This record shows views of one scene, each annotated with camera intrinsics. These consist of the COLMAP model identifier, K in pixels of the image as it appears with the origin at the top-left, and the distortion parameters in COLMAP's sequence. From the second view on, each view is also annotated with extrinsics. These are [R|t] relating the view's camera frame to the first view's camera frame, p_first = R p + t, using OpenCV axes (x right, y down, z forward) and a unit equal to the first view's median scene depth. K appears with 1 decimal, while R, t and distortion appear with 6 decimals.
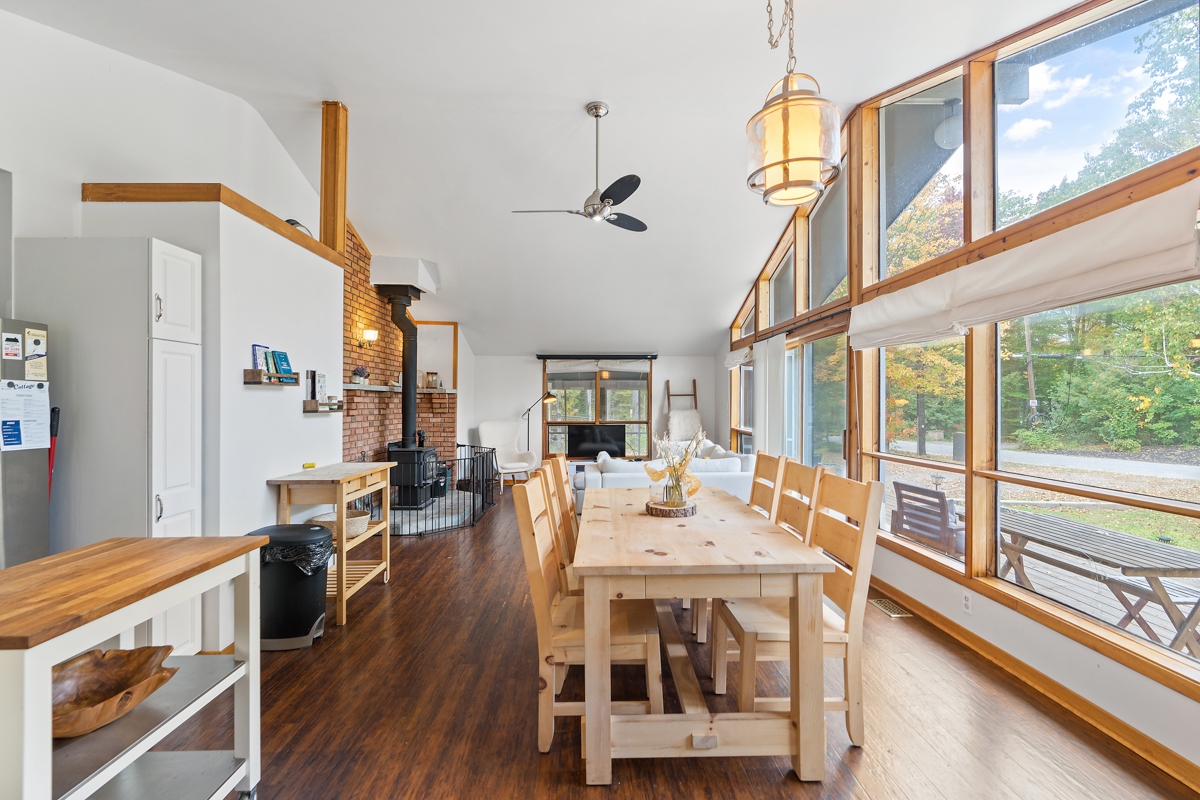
lens RADIAL K [[540.0, 0, 600.0], [0, 540.0, 400.0], [0, 0, 1]] dist [-0.003049, 0.000554]
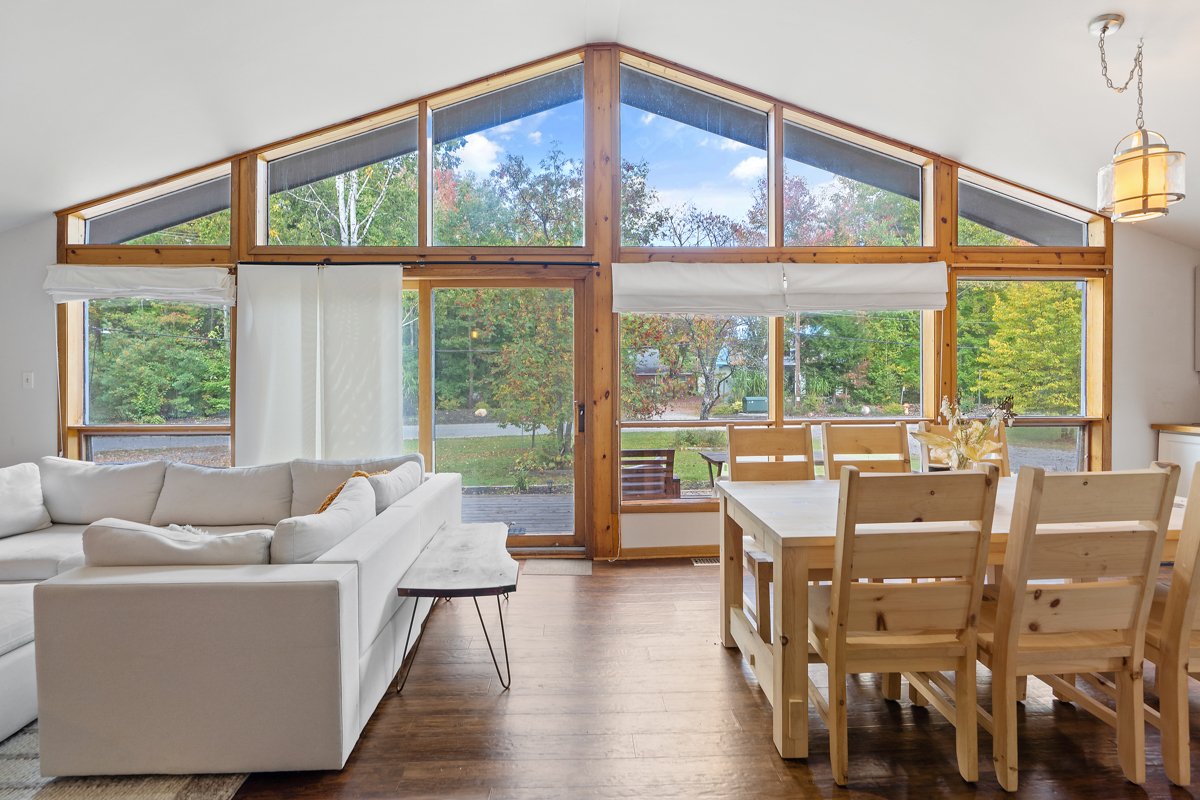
lens RADIAL K [[547.4, 0, 596.5], [0, 547.4, 389.9], [0, 0, 1]] dist [-0.004345, 0.000590]
pose [[-0.013039, -0.021008, 0.999694, -0.445639], [0.001296, 0.999778, 0.021027, 0.018964], [-0.999914, 0.001570, -0.013009, 1.022367]]
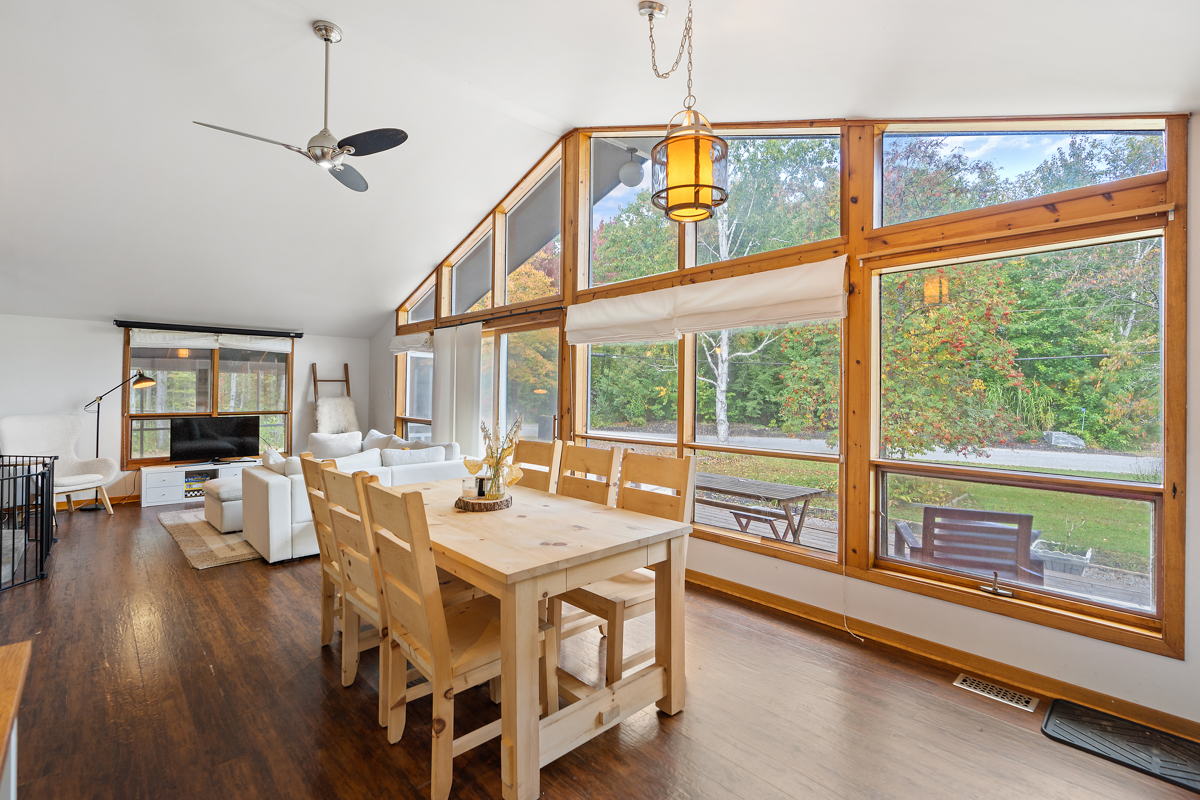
lens RADIAL K [[547.4, 0, 596.5], [0, 547.4, 389.9], [0, 0, 1]] dist [-0.004345, 0.000590]
pose [[0.749419, 0.005694, 0.662072, -0.239774], [-0.009327, 0.999955, 0.001958, 0.000209], [-0.662031, -0.007643, 0.749438, 0.100442]]
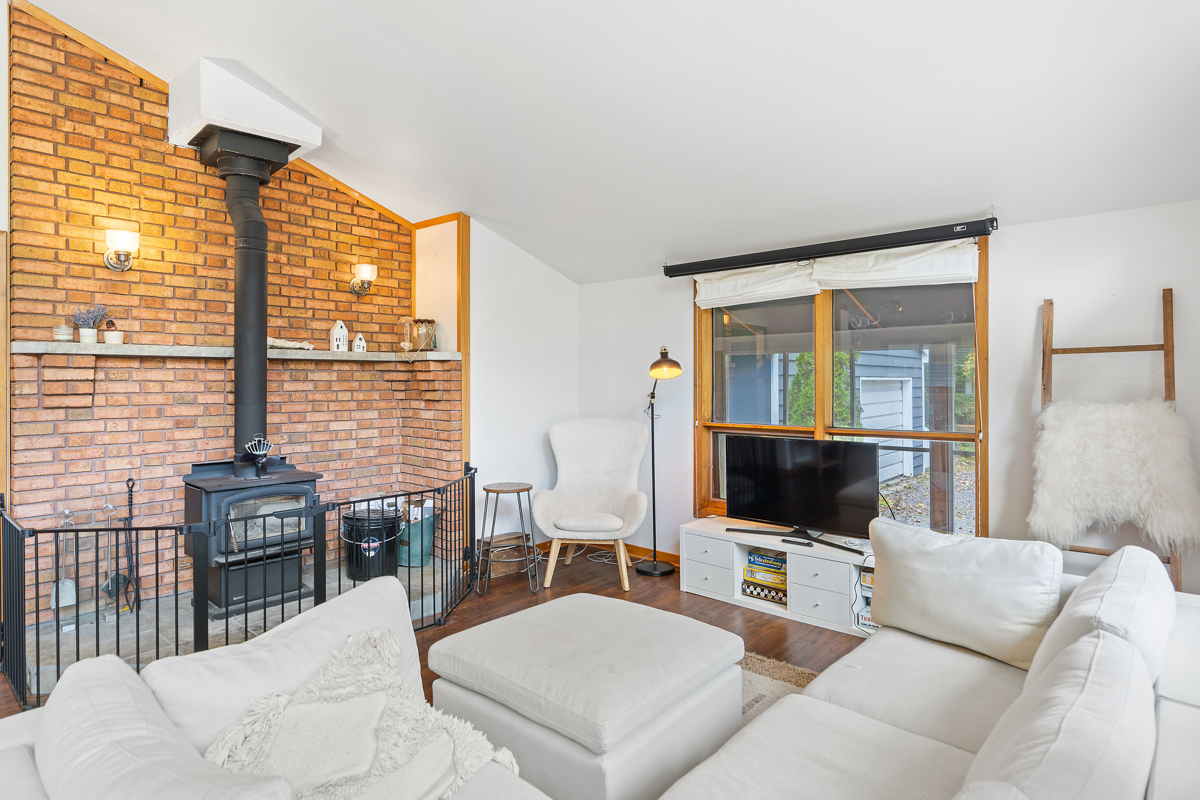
lens RADIAL K [[643.2, 0, 597.8], [0, 643.2, 384.2], [0, 0, 1]] dist [-0.001900, 0.000539]
pose [[0.730638, 0.001513, -0.682763, 0.389830], [0.007803, 0.999914, 0.010565, 0.007252], [0.682720, -0.013047, 0.730563, 1.209478]]
